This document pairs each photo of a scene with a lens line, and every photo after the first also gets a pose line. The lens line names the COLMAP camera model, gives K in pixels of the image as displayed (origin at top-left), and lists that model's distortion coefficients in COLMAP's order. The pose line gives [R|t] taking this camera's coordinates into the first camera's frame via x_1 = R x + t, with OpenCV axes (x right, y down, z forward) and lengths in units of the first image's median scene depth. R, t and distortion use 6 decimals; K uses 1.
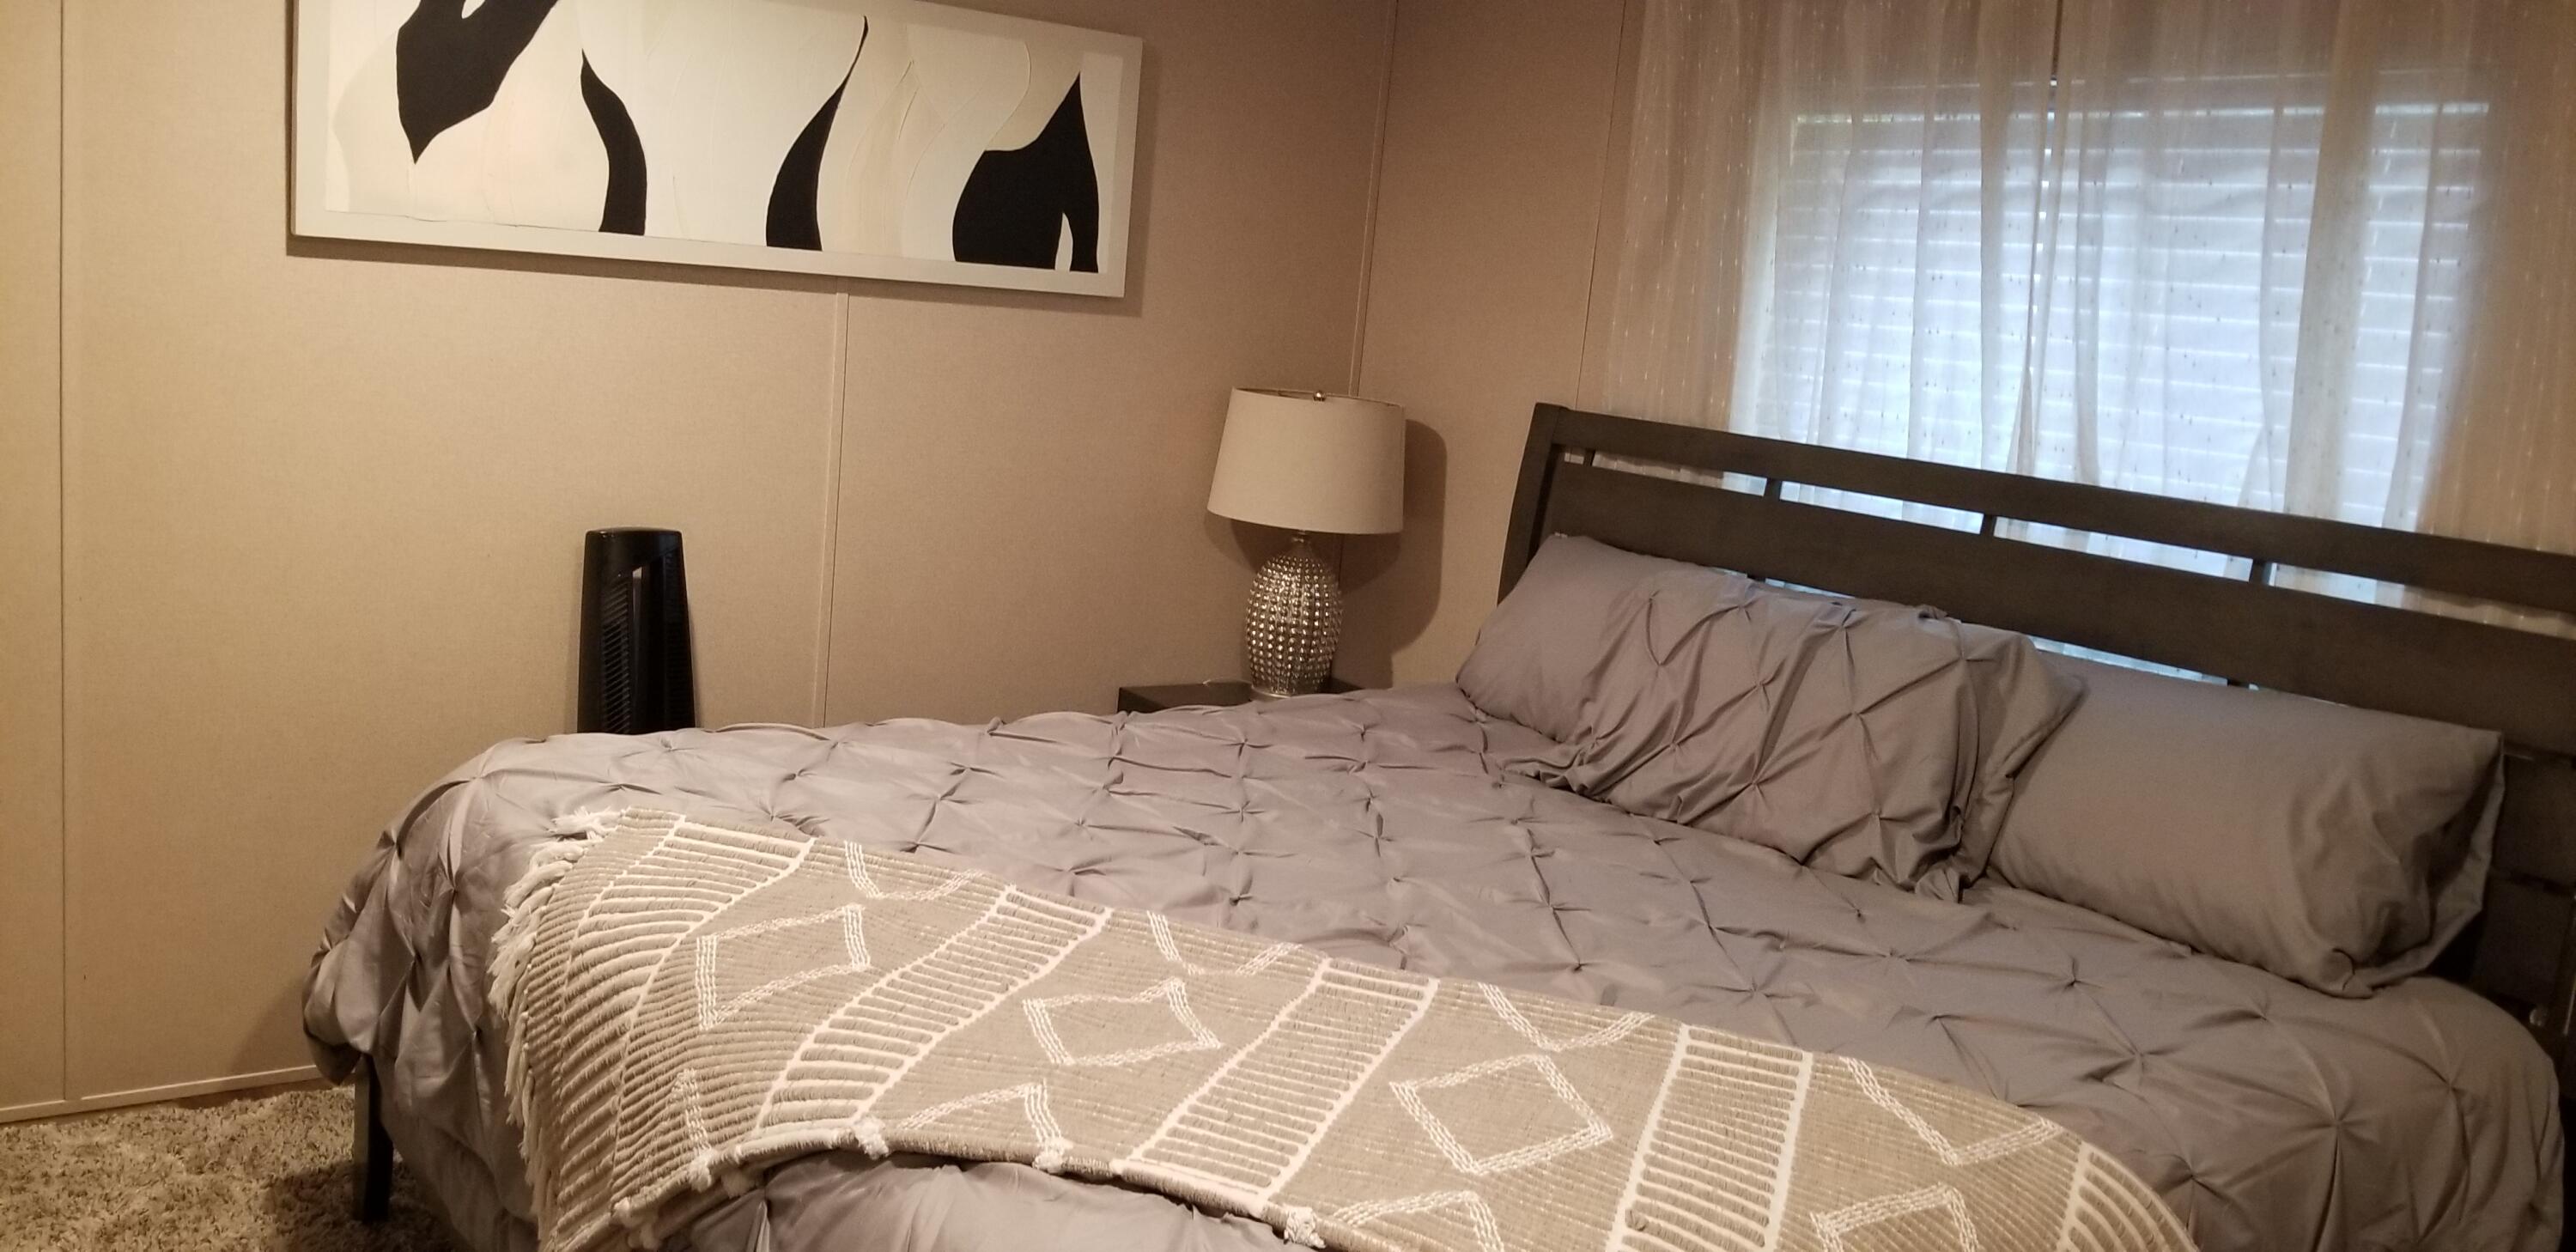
lens RADIAL K [[2004.9, 0, 1271.8], [0, 2004.9, 633.8], [0, 0, 1]] dist [0.067064, -0.133051]
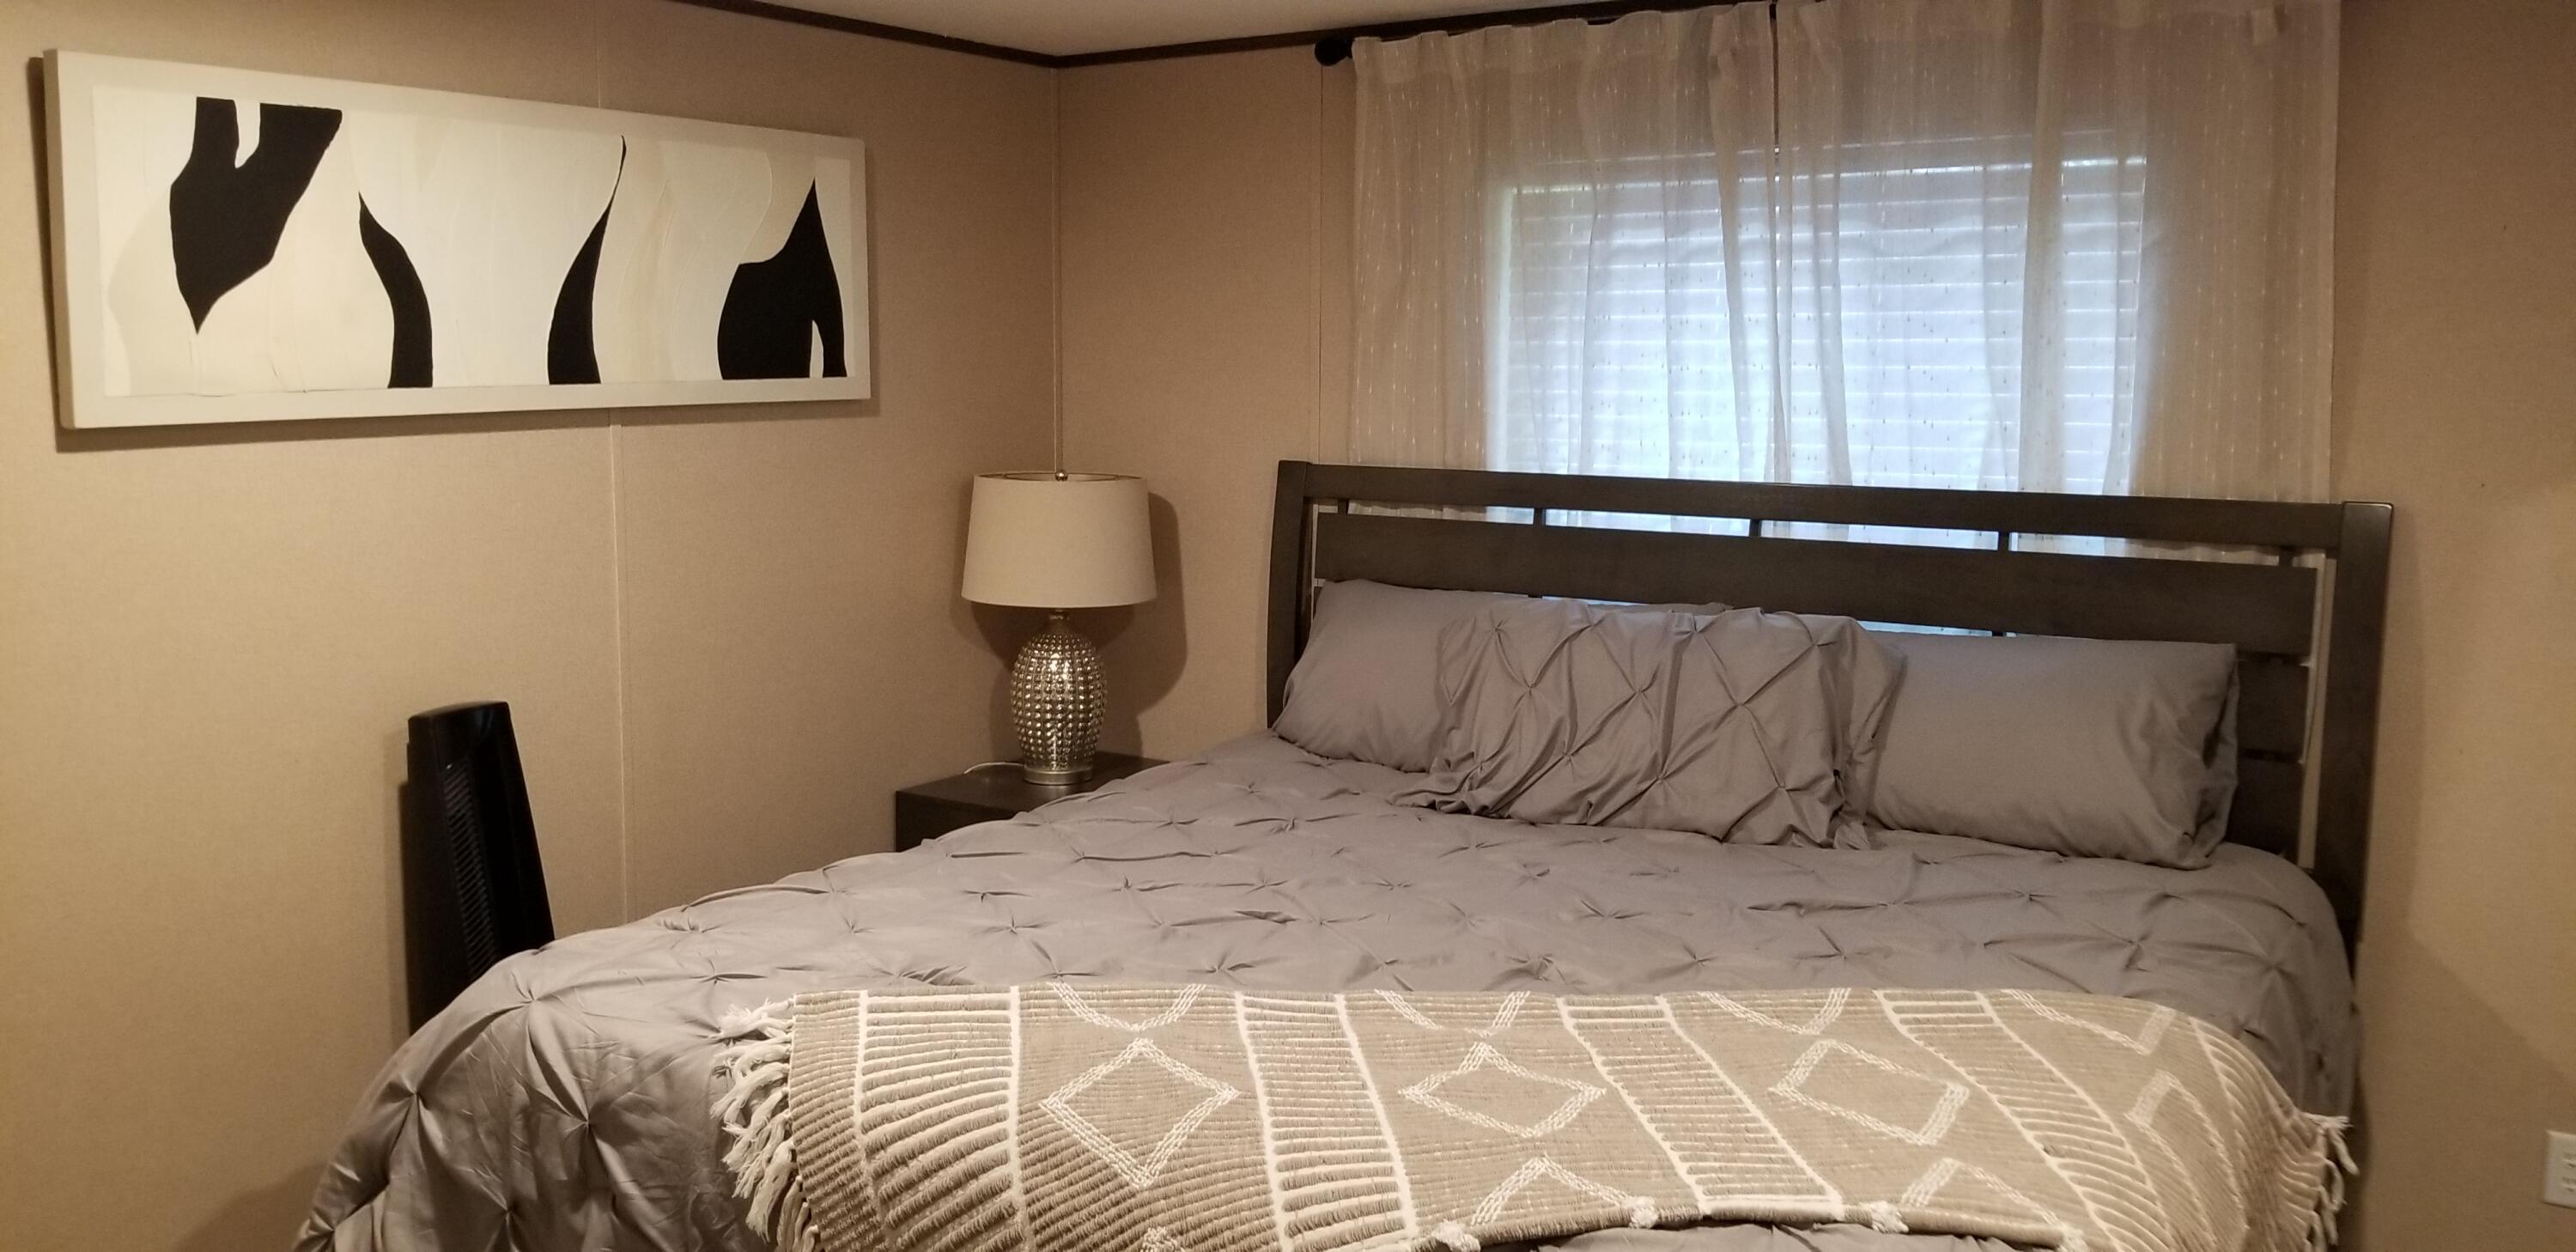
lens RADIAL K [[2004.9, 0, 1245.1], [0, 2004.9, 635.7], [0, 0, 1]] dist [0.067064, -0.133051]
pose [[0.923170, -0.138495, 0.358576, -0.345999], [0.142095, 0.989717, 0.016433, -0.053406], [-0.357164, 0.035782, 0.933356, 0.019853]]
